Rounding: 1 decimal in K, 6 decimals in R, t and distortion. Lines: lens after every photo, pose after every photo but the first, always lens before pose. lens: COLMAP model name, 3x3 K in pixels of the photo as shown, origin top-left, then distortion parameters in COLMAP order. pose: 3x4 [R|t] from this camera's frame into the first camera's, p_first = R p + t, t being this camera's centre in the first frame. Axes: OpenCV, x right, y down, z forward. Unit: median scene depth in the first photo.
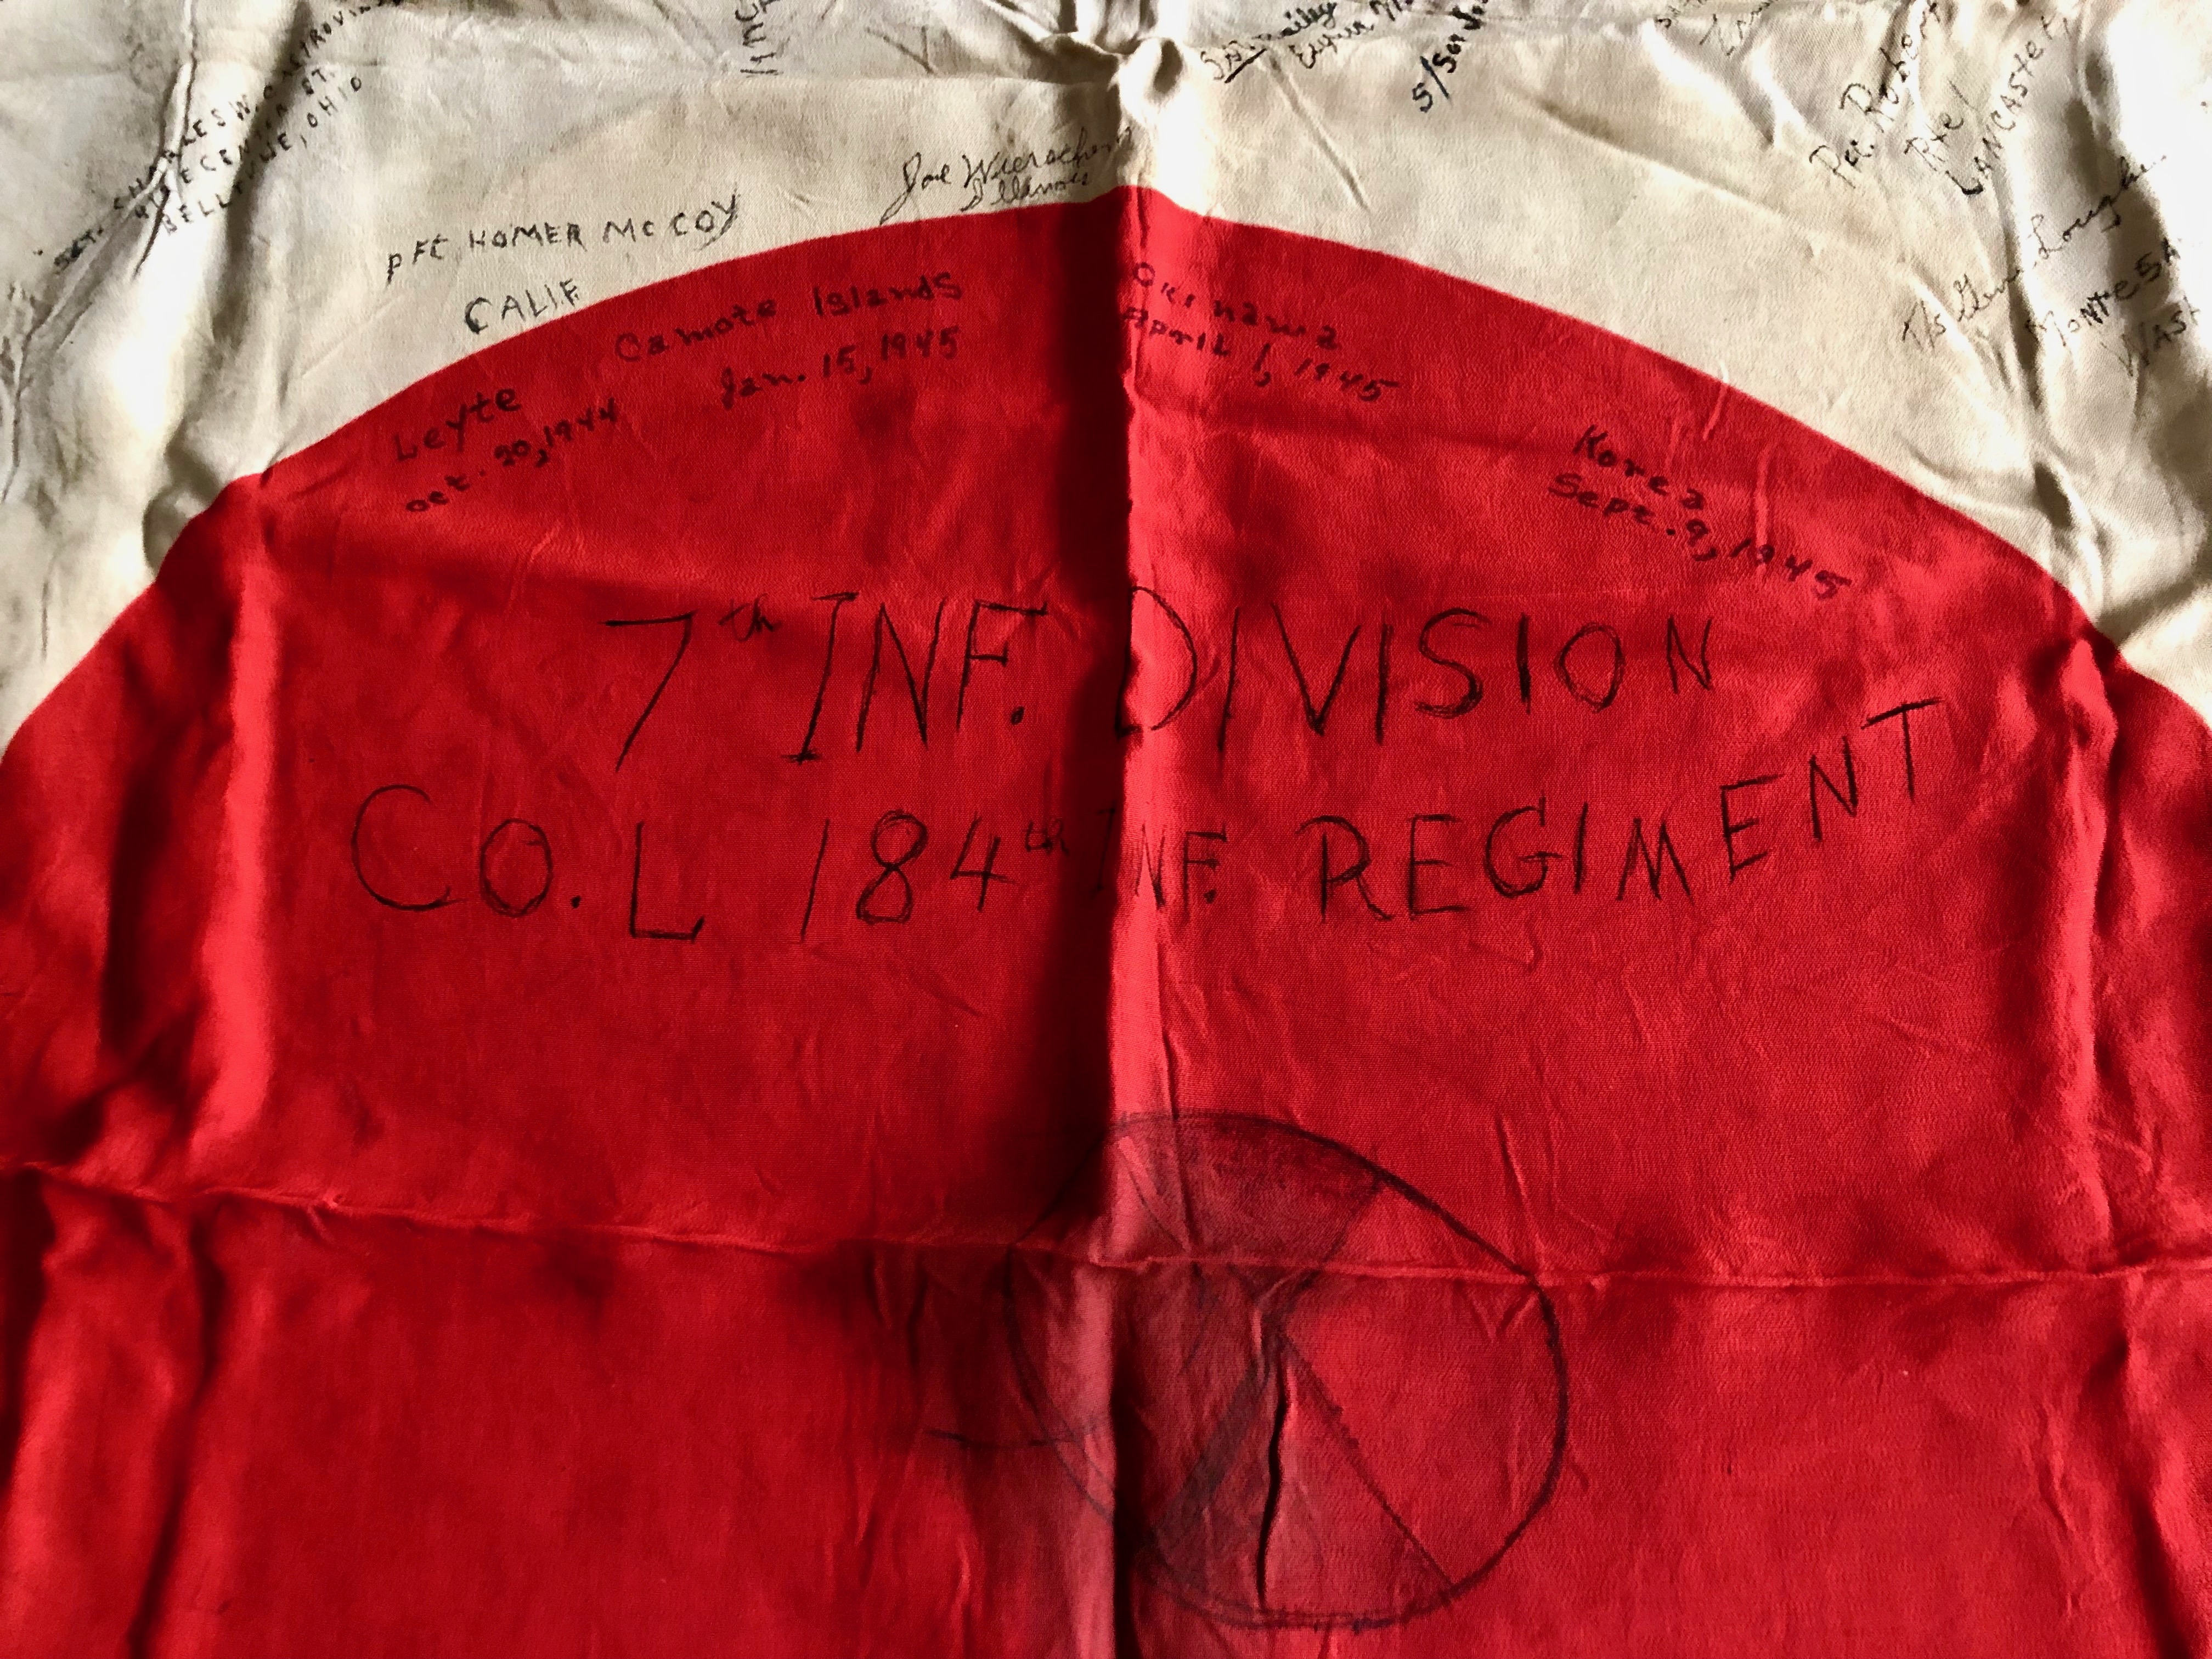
lens RADIAL K [[1820.2, 0, 1090.1], [0, 1820.2, 826.6], [0, 0, 1]] dist [0.047298, -0.023264]
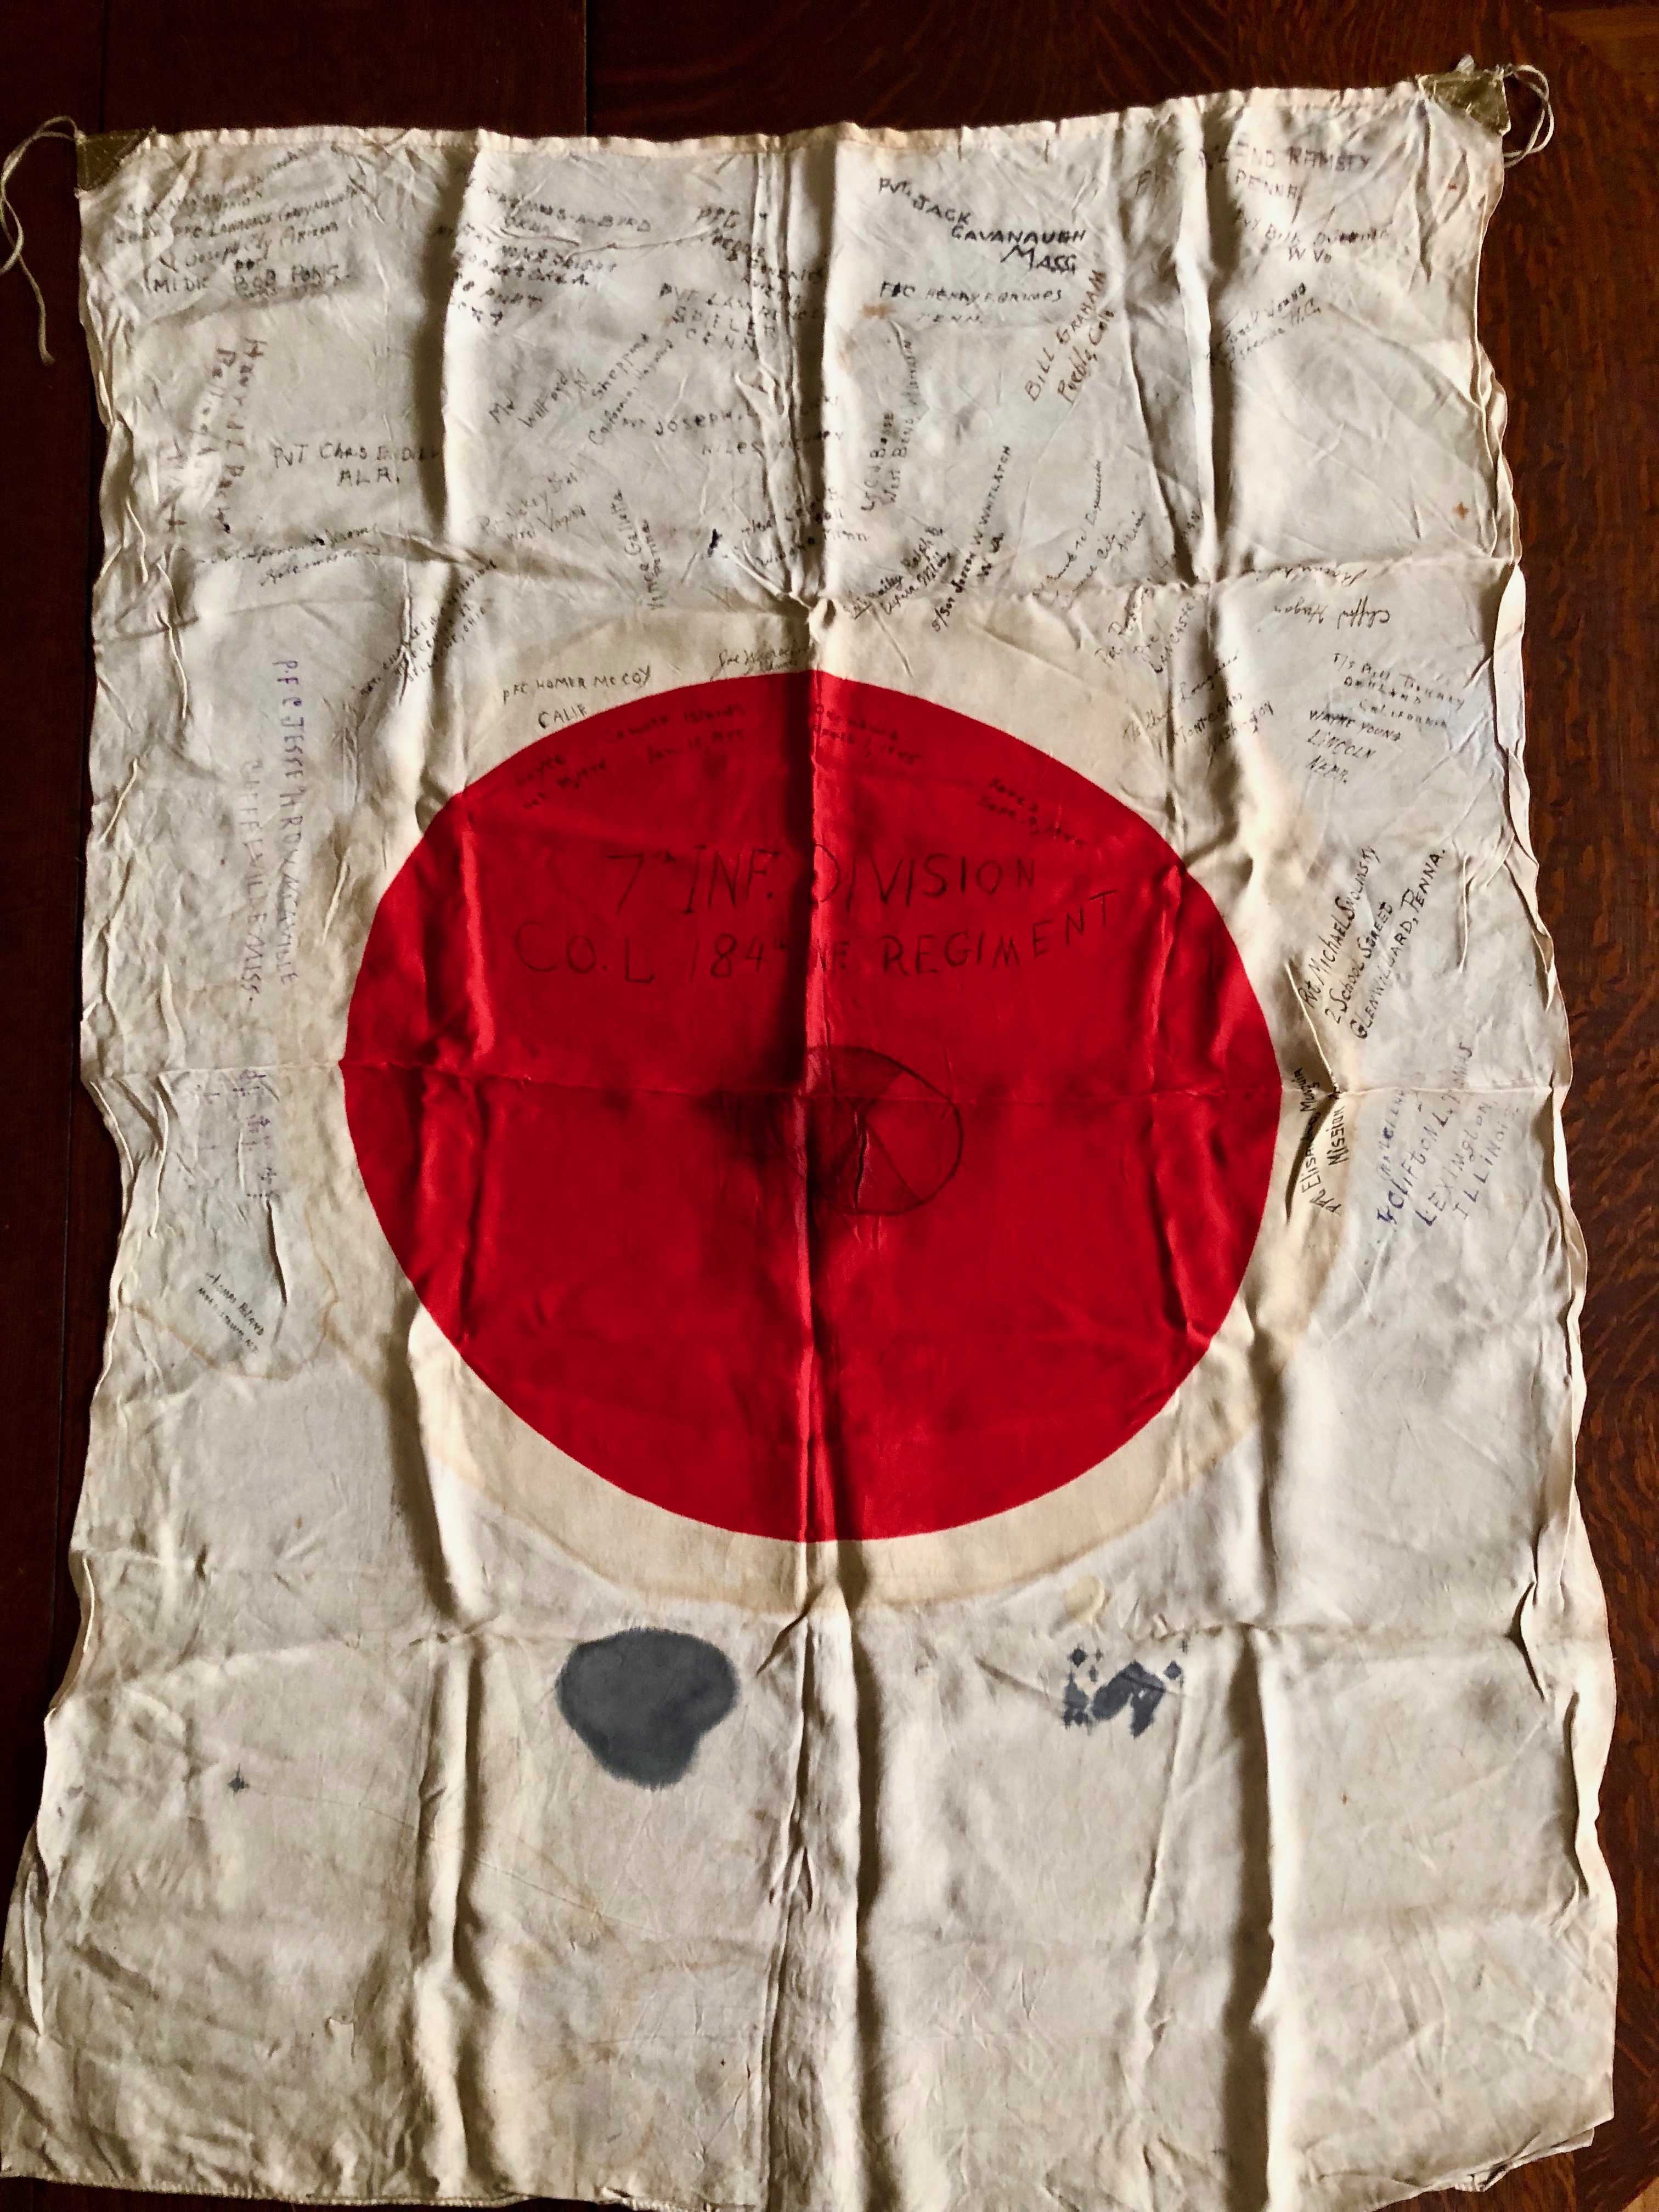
lens RADIAL K [[1820.2, 0, 822.9], [0, 1820.2, 1112.4], [0, 0, 1]] dist [0.047298, -0.023264]
pose [[0.999990, -0.004016, 0.001806, 0.027914], [0.003636, 0.984448, 0.175639, -0.202055], [-0.002483, -0.175630, 0.984453, -1.537681]]
